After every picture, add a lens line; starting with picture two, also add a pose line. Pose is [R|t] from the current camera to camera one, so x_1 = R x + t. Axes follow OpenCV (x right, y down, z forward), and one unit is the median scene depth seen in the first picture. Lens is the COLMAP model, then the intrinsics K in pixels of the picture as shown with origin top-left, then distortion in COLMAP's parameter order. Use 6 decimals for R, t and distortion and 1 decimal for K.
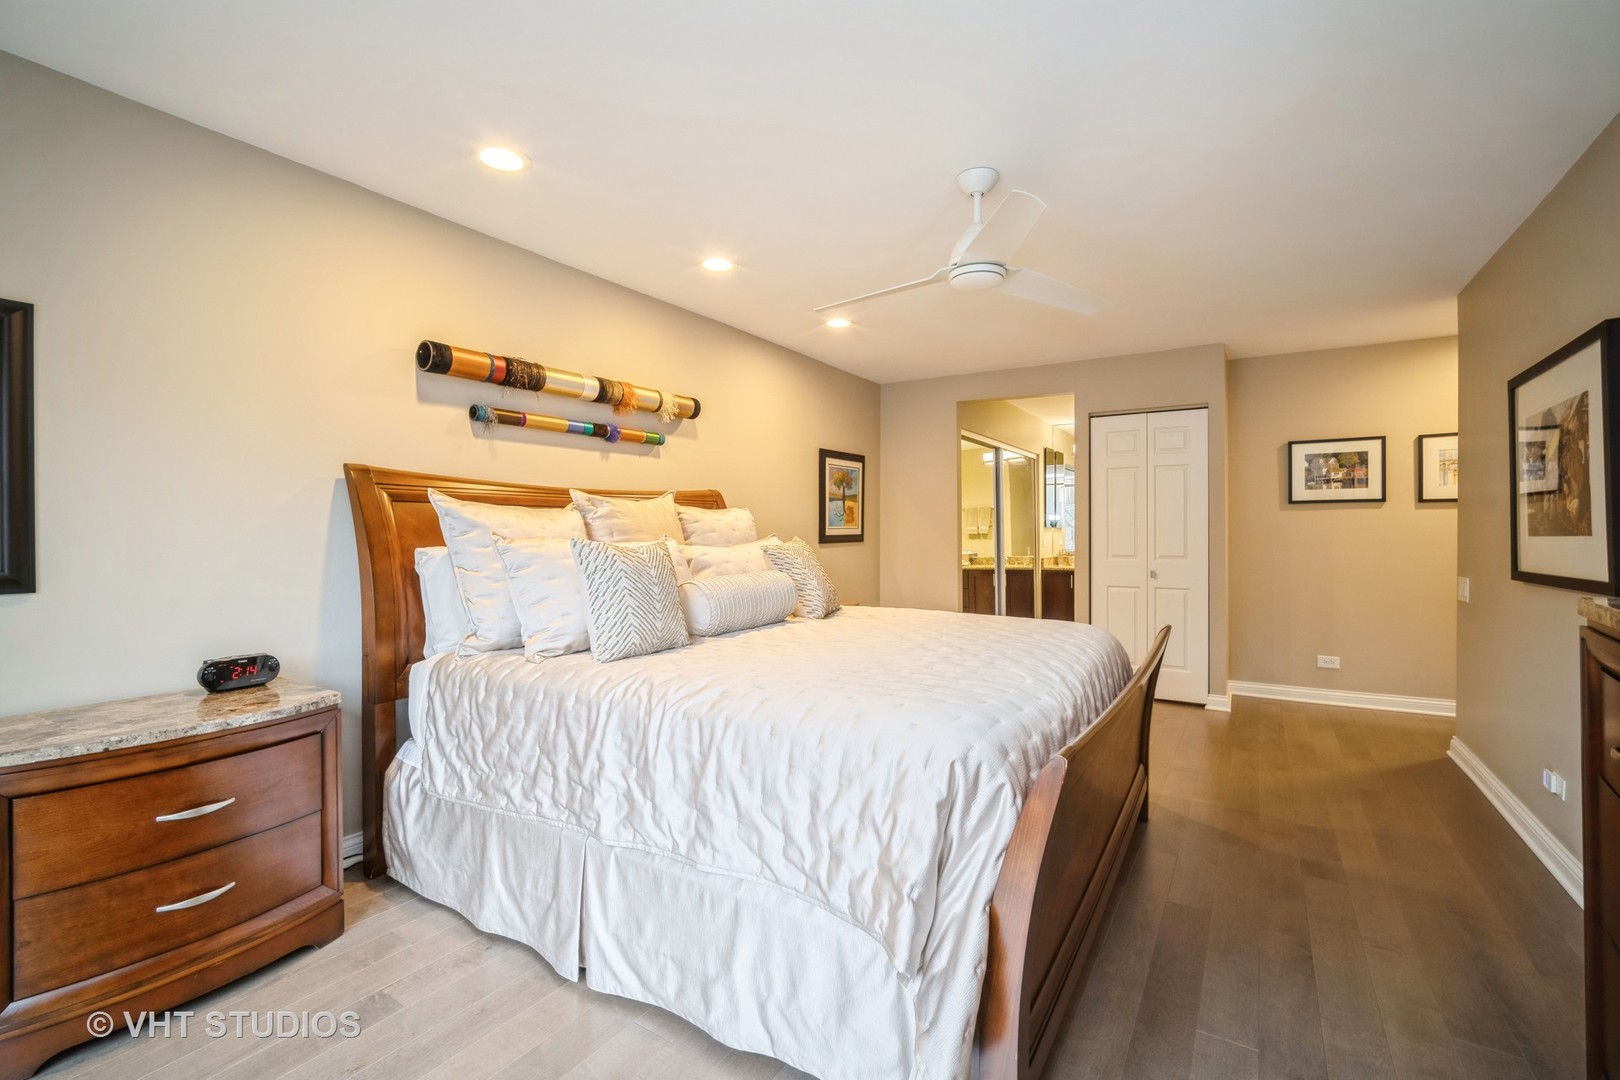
lens RADIAL K [[692.9, 0, 812.4], [0, 692.9, 535.2], [0, 0, 1]] dist [-0.013675, 0.001974]
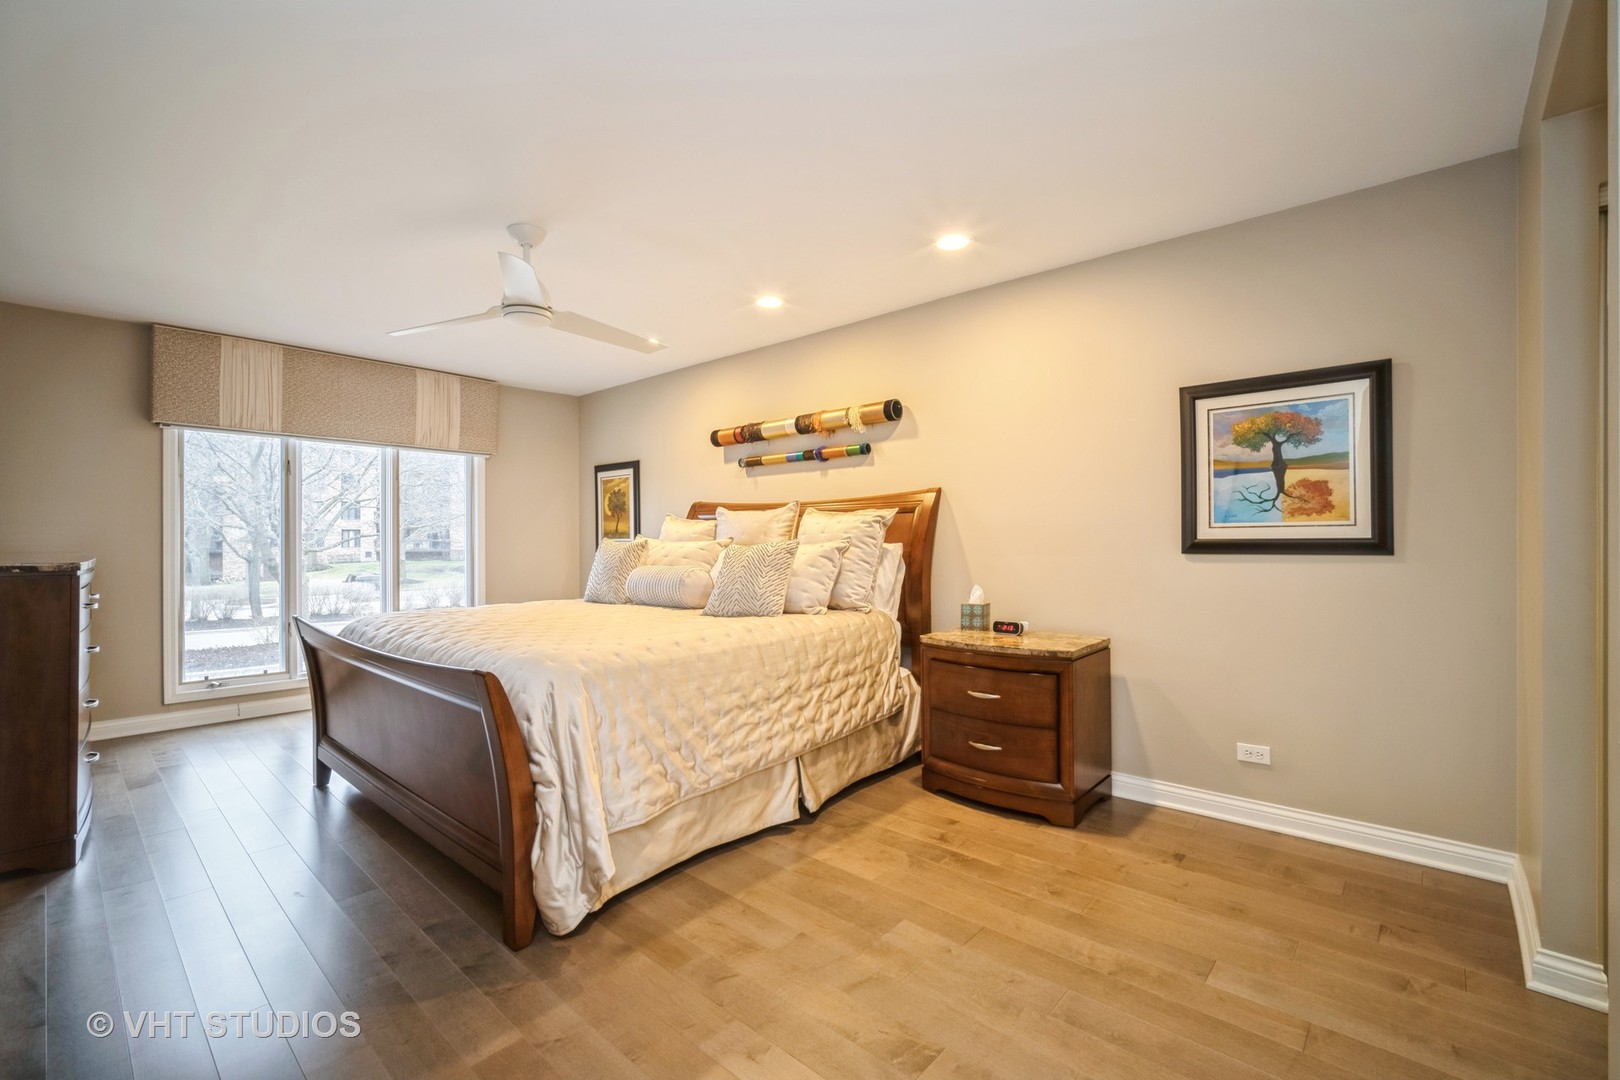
lens RADIAL K [[692.9, 0, 811.8], [0, 692.9, 534.4], [0, 0, 1]] dist [-0.013675, 0.001974]
pose [[-0.152904, 0.001481, -0.988240, 0.863345], [-0.000310, 0.999999, 0.001547, -0.006513], [0.988241, 0.000543, -0.152904, 1.087949]]
